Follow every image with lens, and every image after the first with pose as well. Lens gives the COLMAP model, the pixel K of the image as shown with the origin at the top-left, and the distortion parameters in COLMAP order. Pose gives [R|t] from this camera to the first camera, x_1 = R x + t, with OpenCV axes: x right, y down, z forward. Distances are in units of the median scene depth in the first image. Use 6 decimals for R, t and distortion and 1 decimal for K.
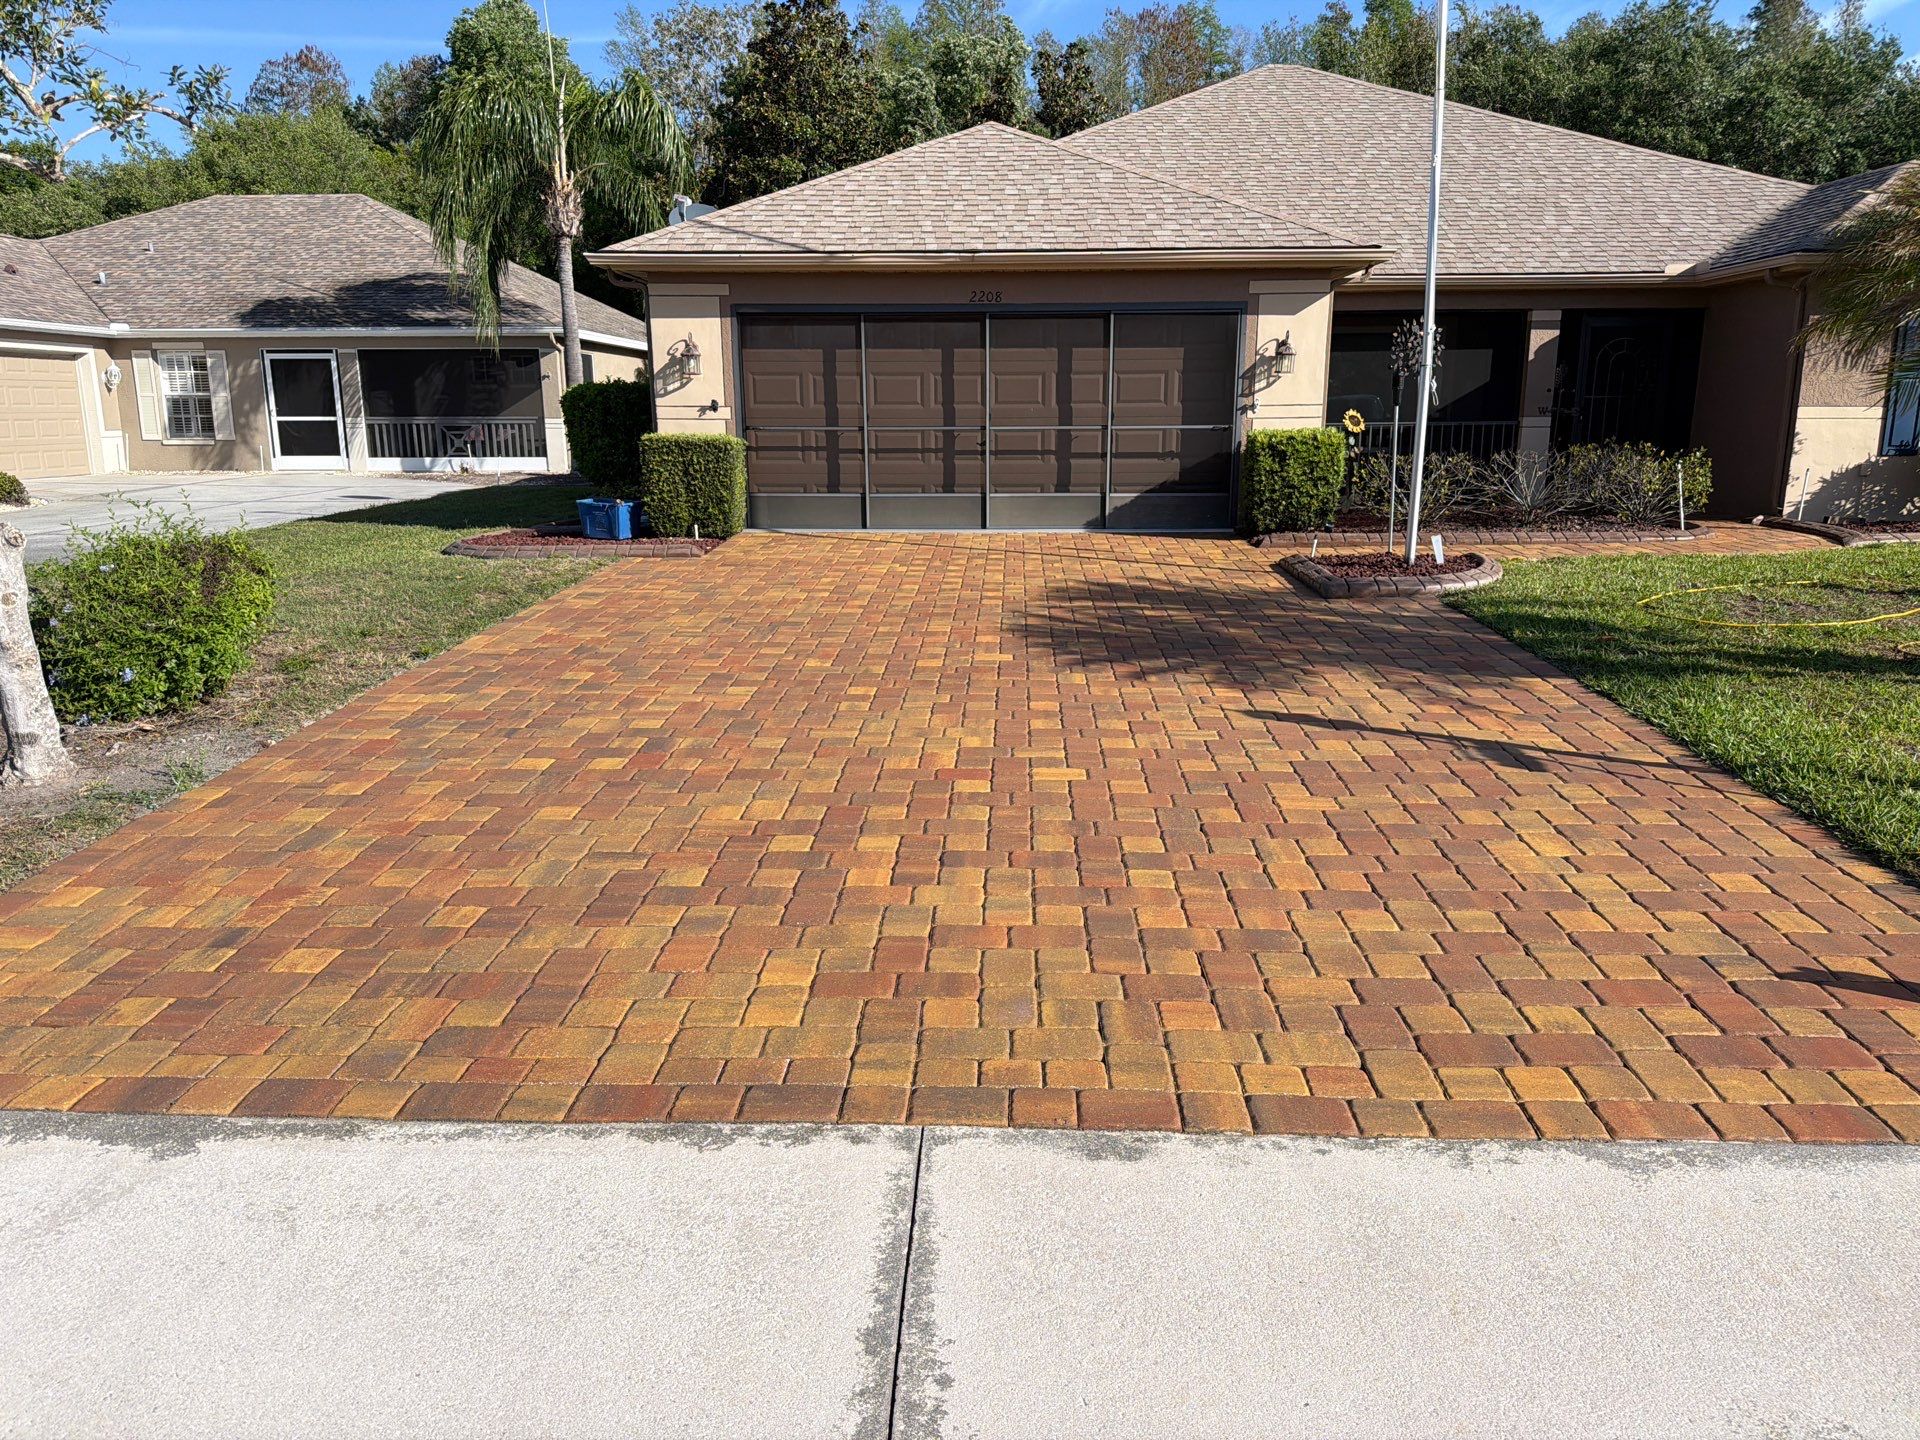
lens RADIAL K [[1428.6, 0, 965.6], [0, 1428.6, 709.0], [0, 0, 1]] dist [0.105838, -0.201693]
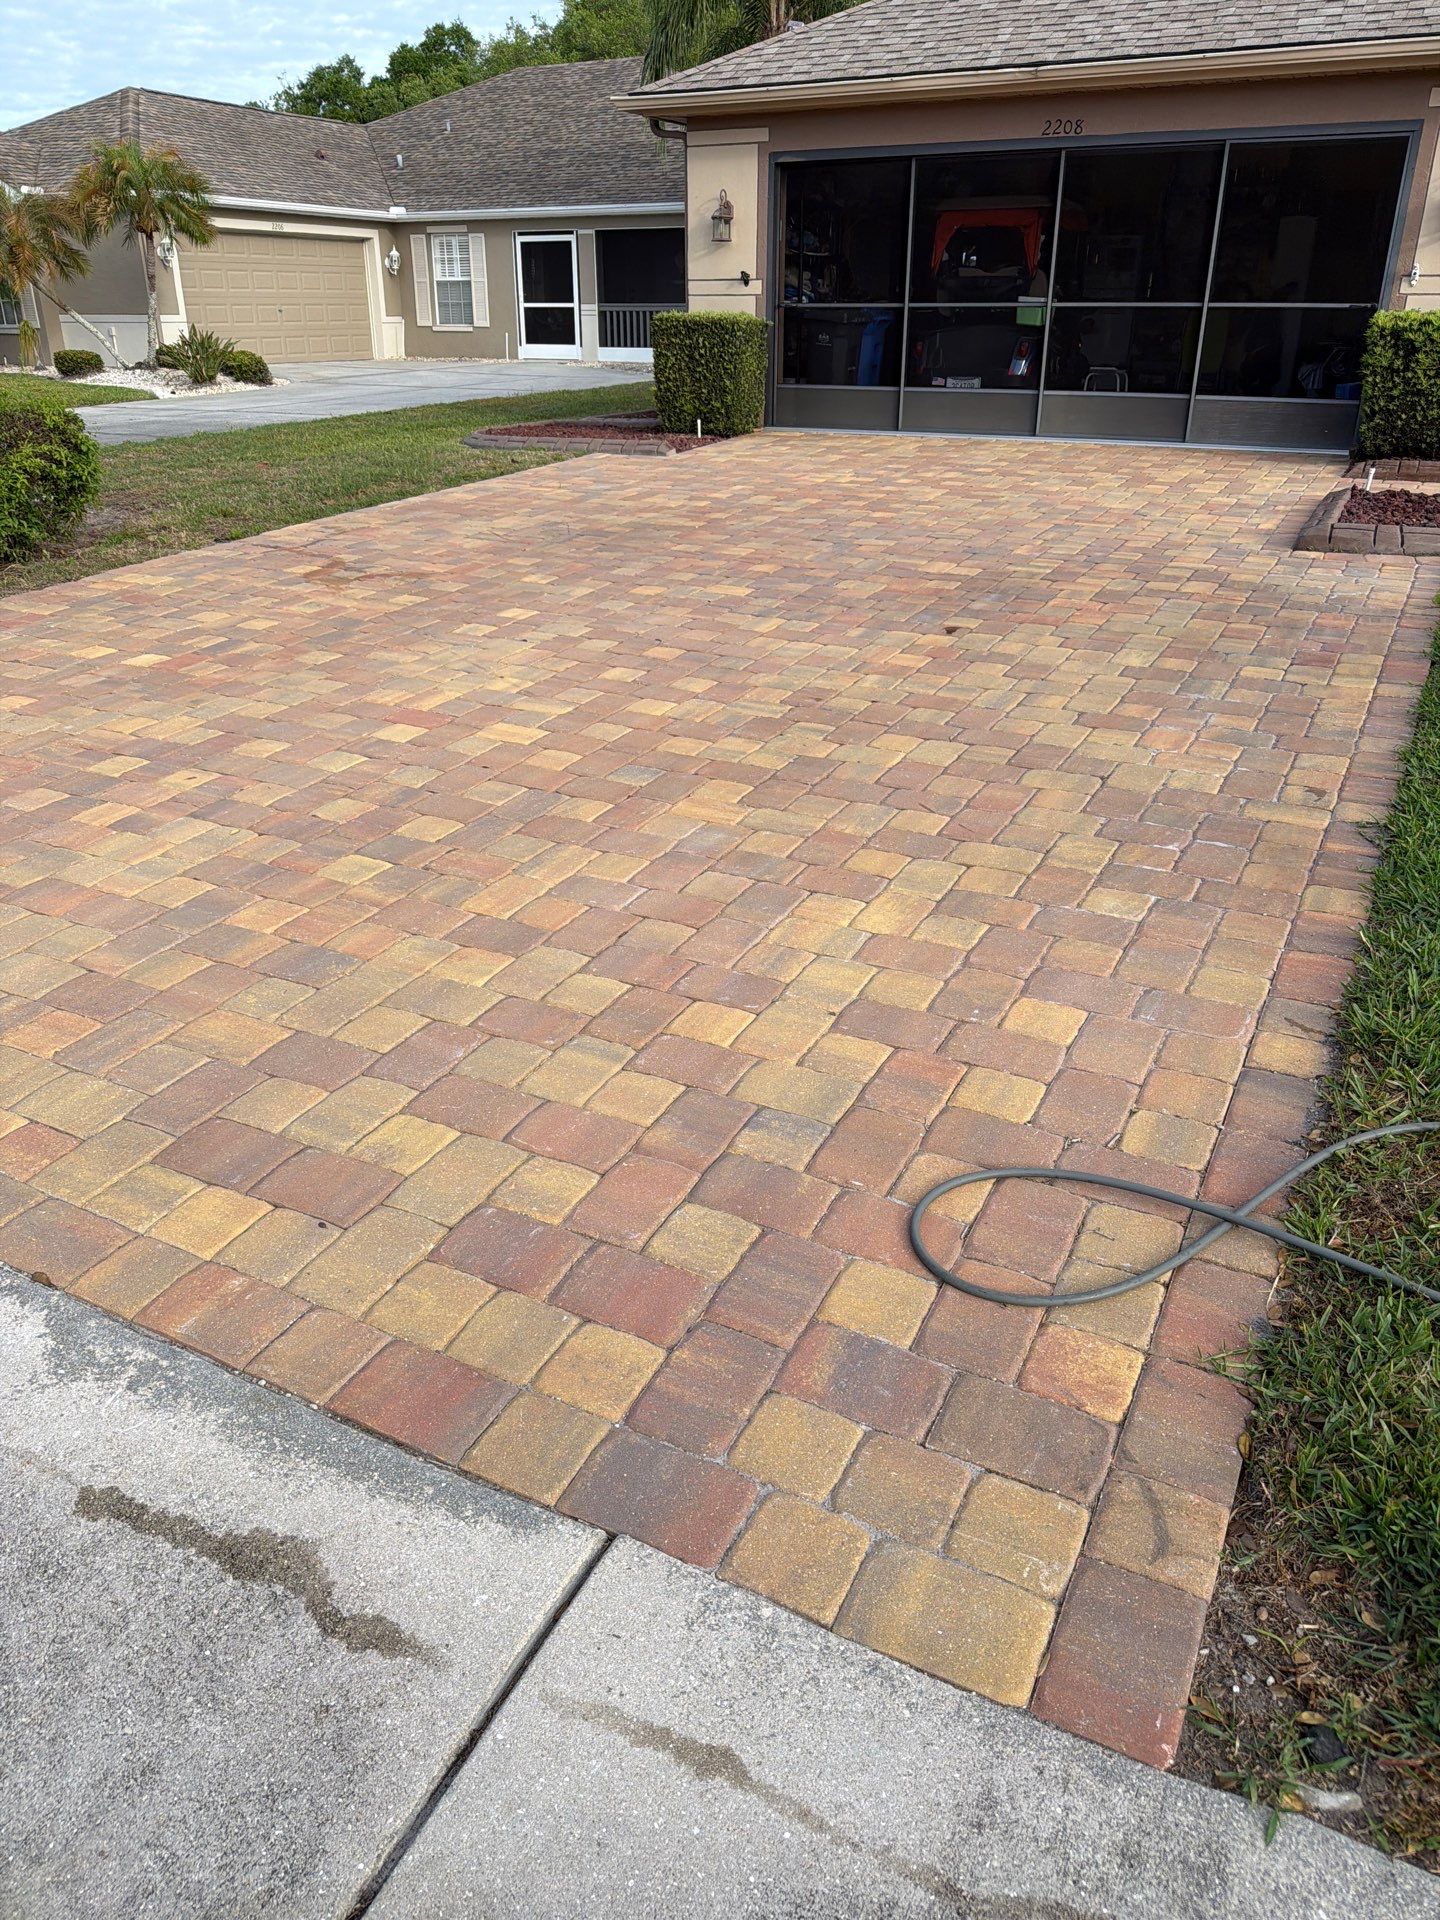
lens RADIAL K [[1434.9, 0, 720.0], [0, 1434.9, 960.0], [0, 0, 1]] dist [0.003979, -0.007878]
pose [[0.885233, 0.193892, -0.422810, 0.451958], [-0.095750, 0.965471, 0.242276, -0.032737], [0.455187, -0.173986, 0.873232, 0.253100]]
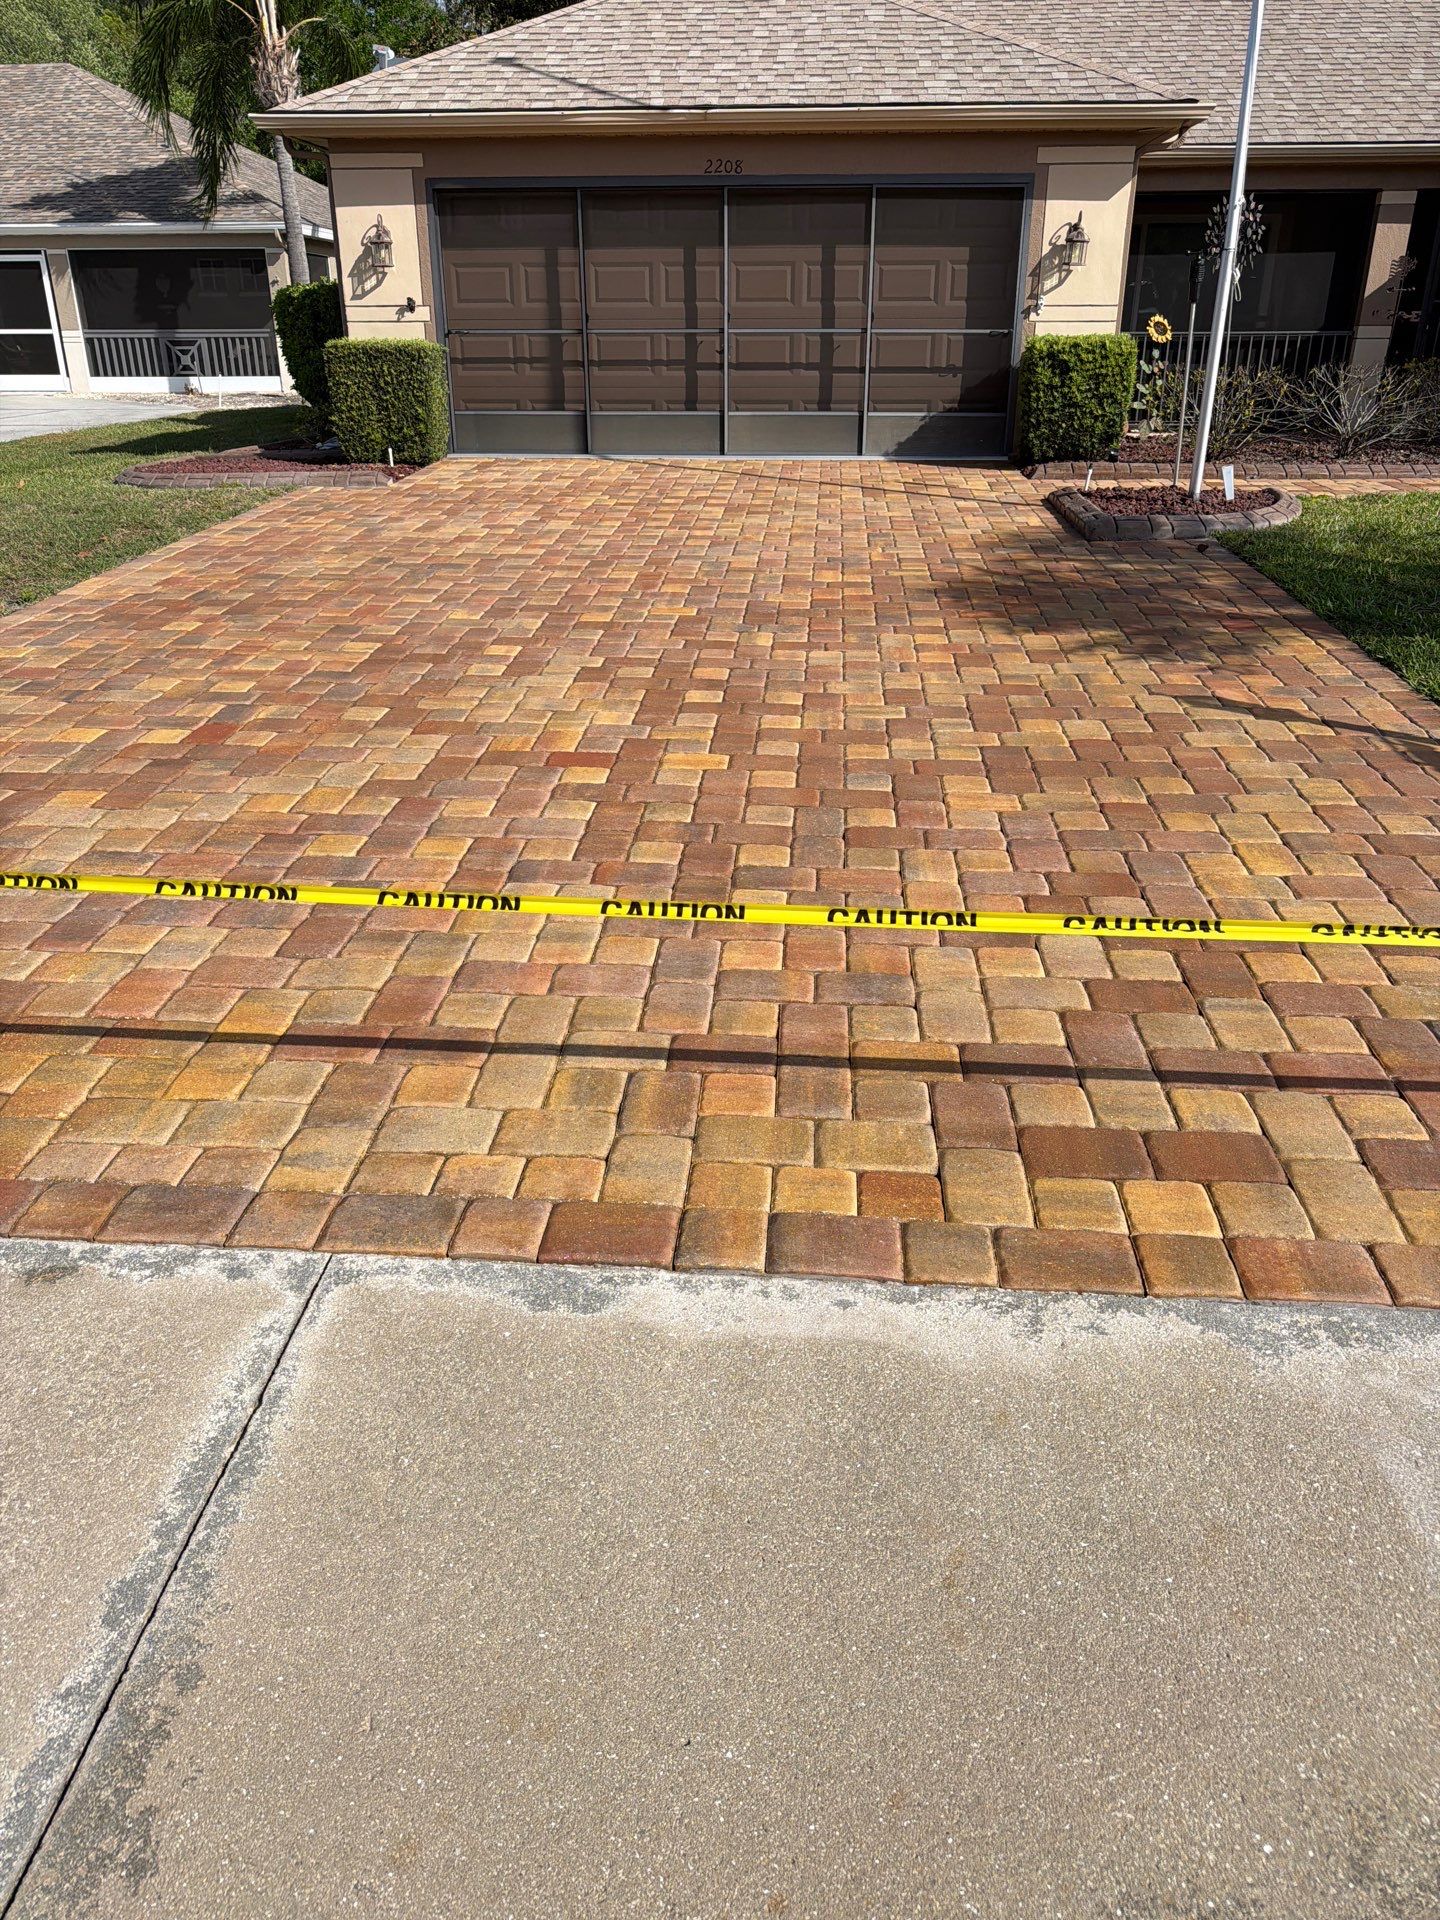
lens RADIAL K [[1421.4, 0, 720.0], [0, 1421.4, 960.0], [0, 0, 1]] dist [0.005457, -0.005273]
pose [[0.998860, 0.020202, -0.043249, 0.096680], [-0.010735, 0.977890, 0.208846, -0.009833], [0.046512, -0.208144, 0.976992, 0.146218]]
